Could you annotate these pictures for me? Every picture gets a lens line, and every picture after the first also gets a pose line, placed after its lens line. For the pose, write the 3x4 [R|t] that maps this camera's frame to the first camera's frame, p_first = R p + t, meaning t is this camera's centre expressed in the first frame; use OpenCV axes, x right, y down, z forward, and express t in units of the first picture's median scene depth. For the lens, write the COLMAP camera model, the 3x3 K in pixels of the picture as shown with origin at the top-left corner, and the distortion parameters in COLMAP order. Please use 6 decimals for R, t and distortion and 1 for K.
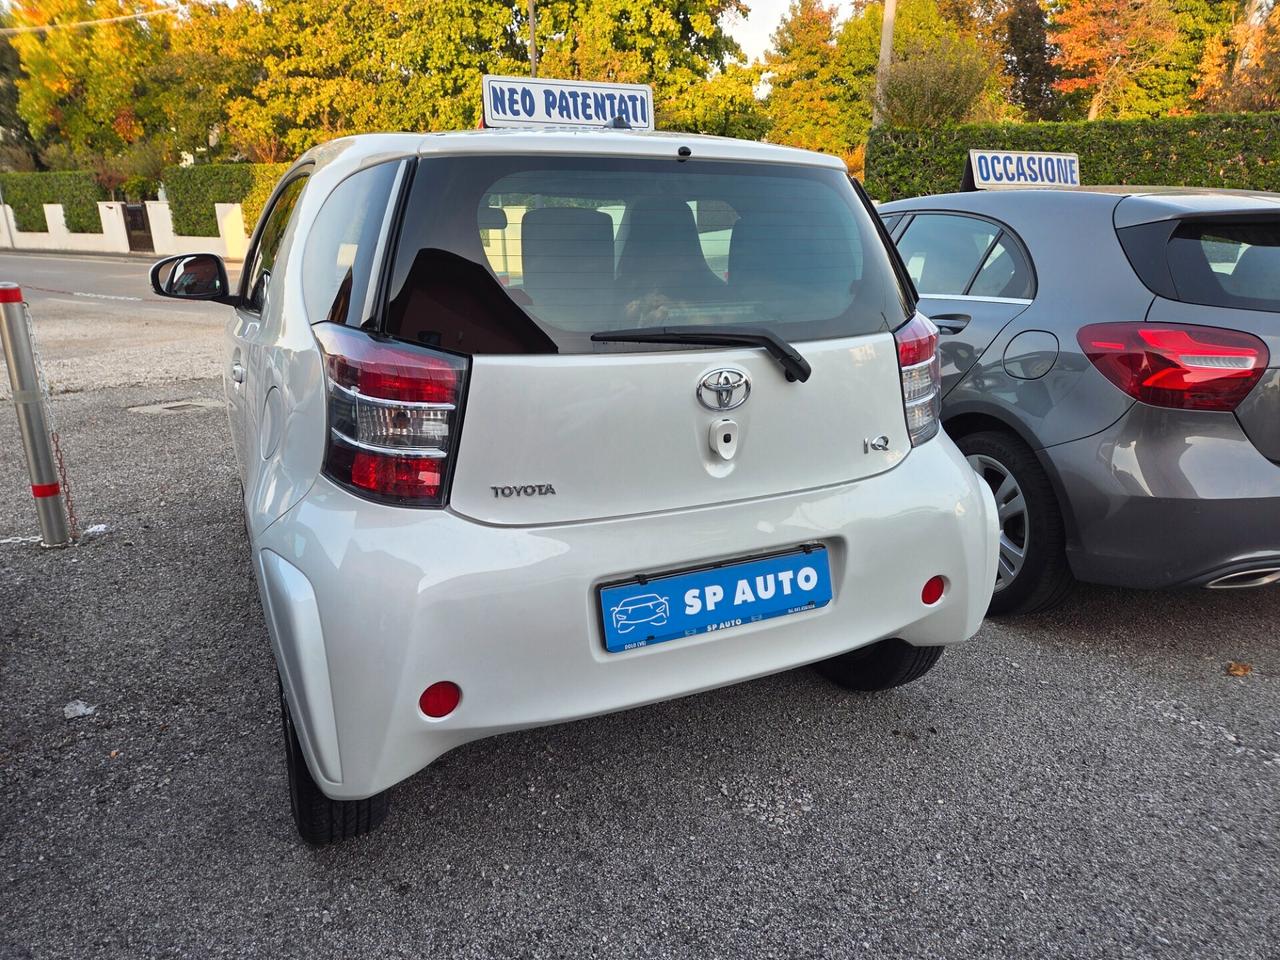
lens RADIAL K [[865.4, 0, 630.6], [0, 865.4, 483.0], [0, 0, 1]] dist [0.062453, -0.052483]
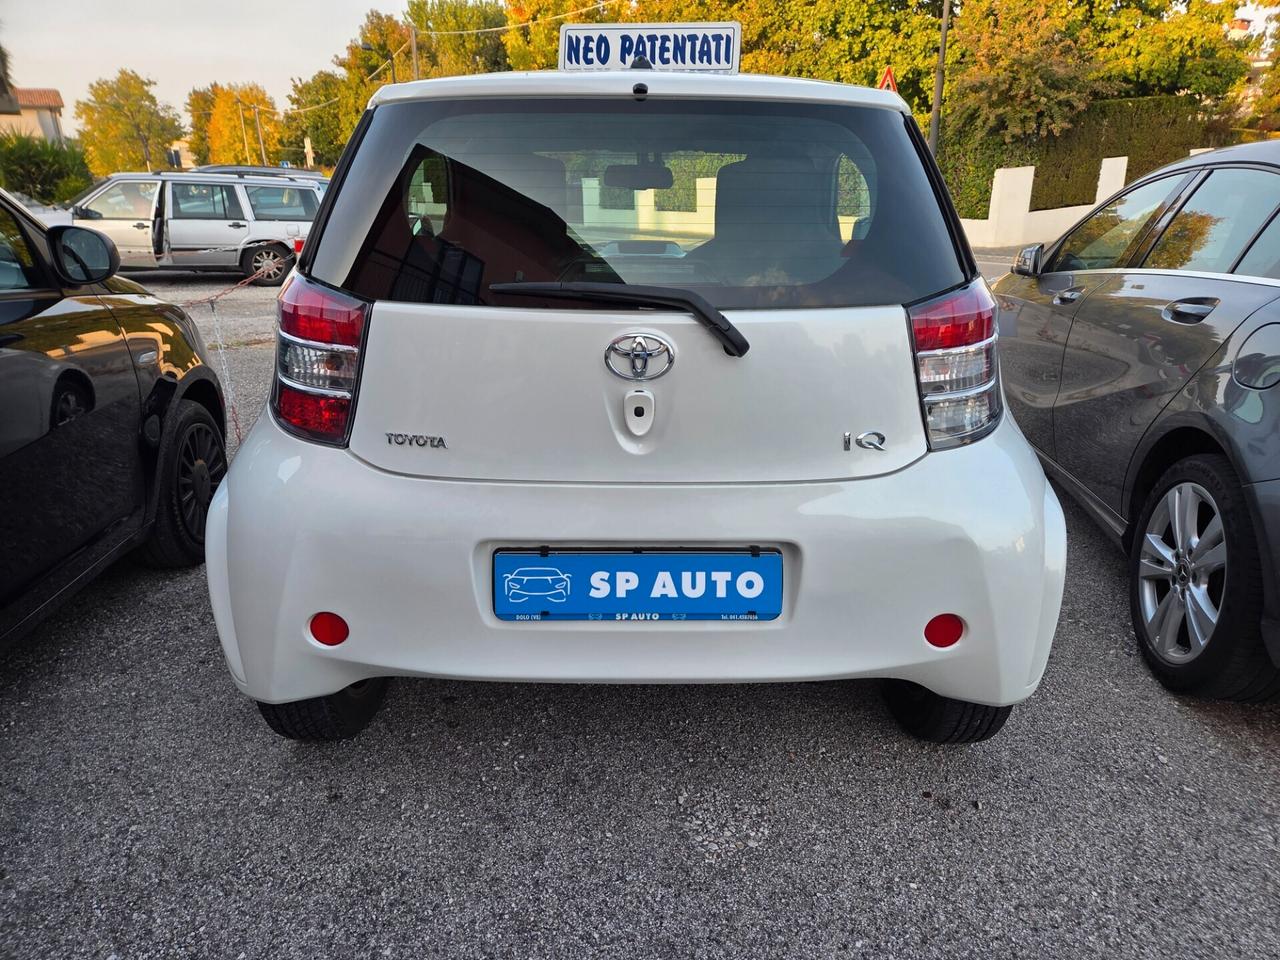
lens RADIAL K [[865.4, 0, 650.3], [0, 865.4, 484.1], [0, 0, 1]] dist [0.062453, -0.052483]
pose [[0.904468, 0.135354, -0.404496, 0.412023], [-0.123034, 0.990796, 0.056436, -0.024137], [0.408412, -0.001278, 0.912797, 0.151395]]
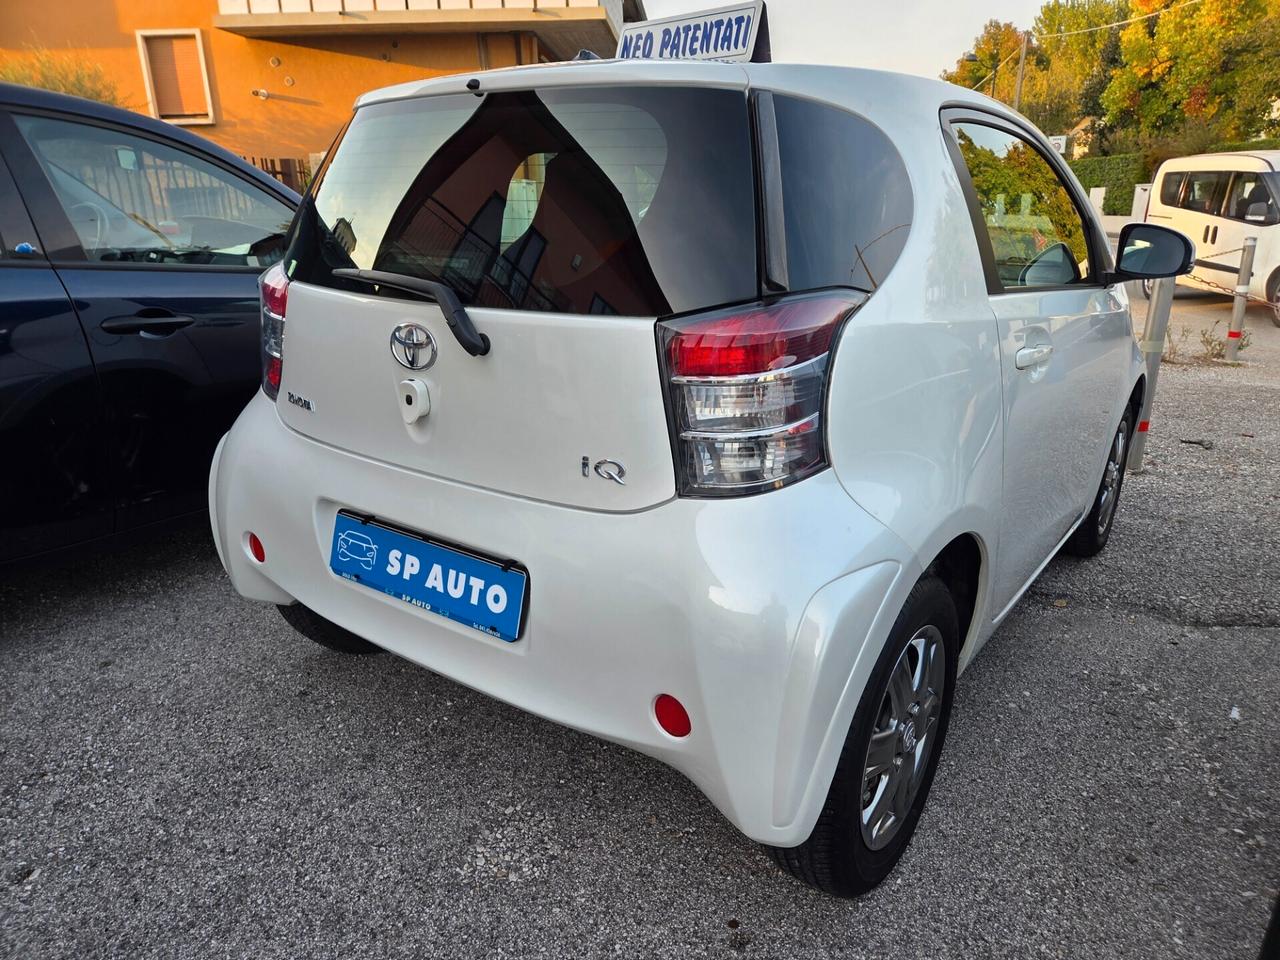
lens RADIAL K [[865.4, 0, 650.7], [0, 865.4, 481.6], [0, 0, 1]] dist [0.062453, -0.052483]
pose [[0.474624, 0.266848, -0.838763, 0.854365], [-0.254744, 0.953798, 0.159296, -0.150664], [0.842519, 0.138064, 0.520673, 0.619841]]
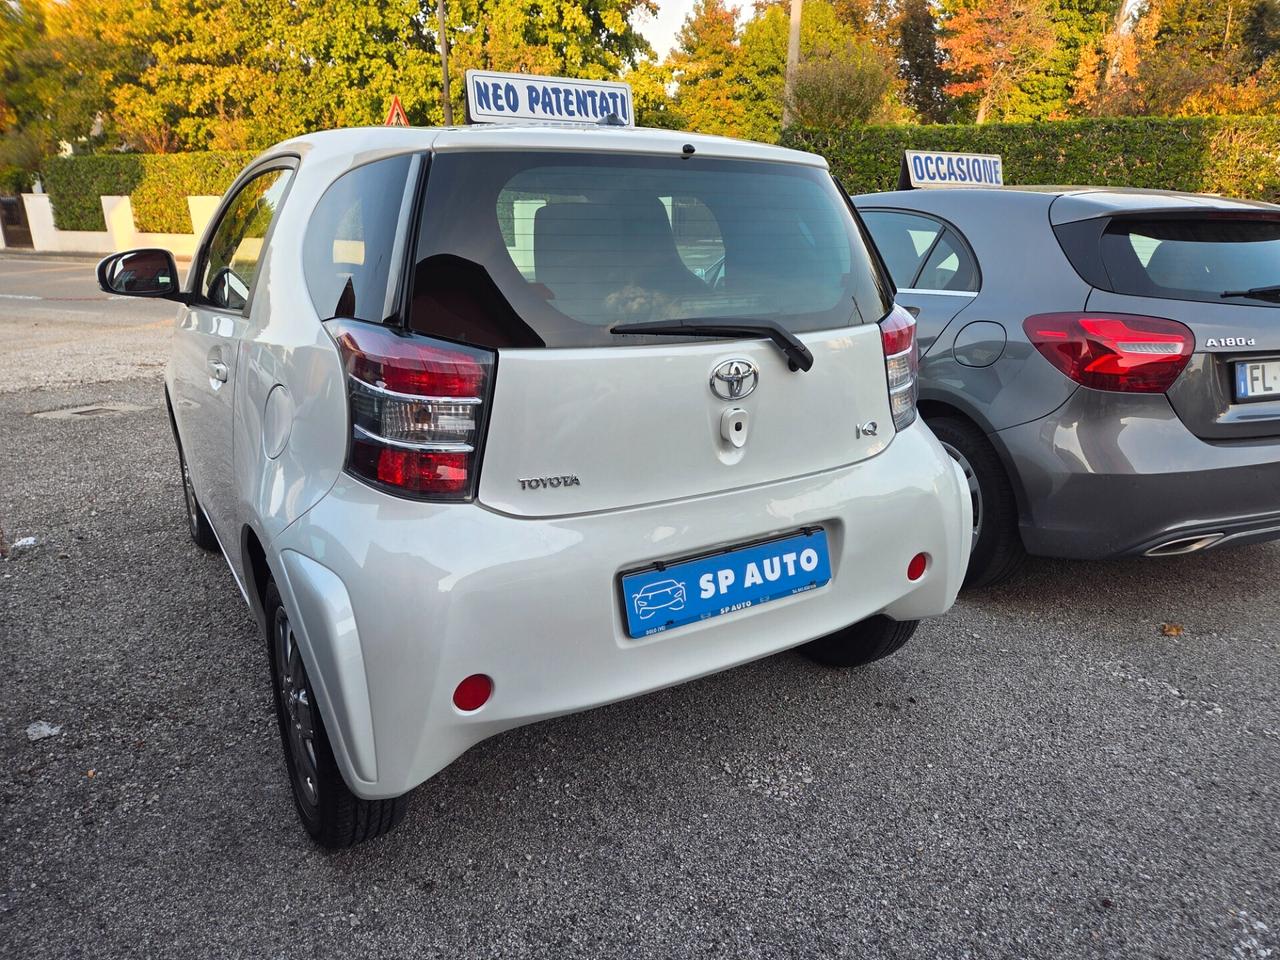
lens RADIAL K [[865.4, 0, 640.9], [0, 865.4, 479.6], [0, 0, 1]] dist [0.062453, -0.052483]
pose [[0.993682, -0.029576, 0.108267, -0.098092], [0.029471, 0.999562, 0.002570, 0.004762], [-0.108296, 0.000637, 0.994119, -0.014675]]
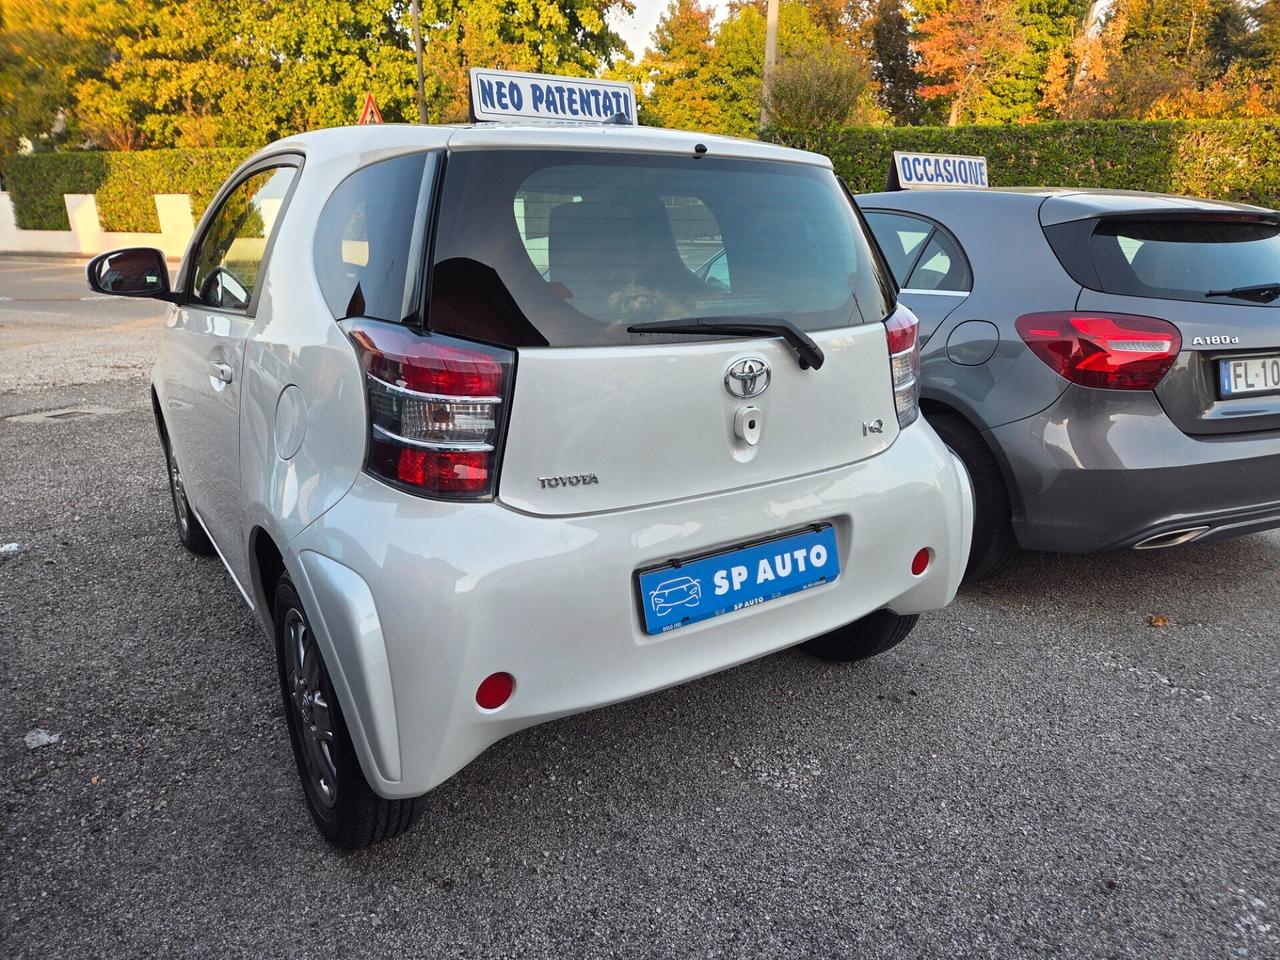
lens RADIAL K [[865.4, 0, 649.2], [0, 865.4, 487.9], [0, 0, 1]] dist [0.062453, -0.052483]
pose [[0.988874, -0.038947, 0.143567, -0.136545], [0.037643, 0.999222, 0.011788, 0.006691], [-0.143914, -0.006253, 0.989570, -0.016213]]
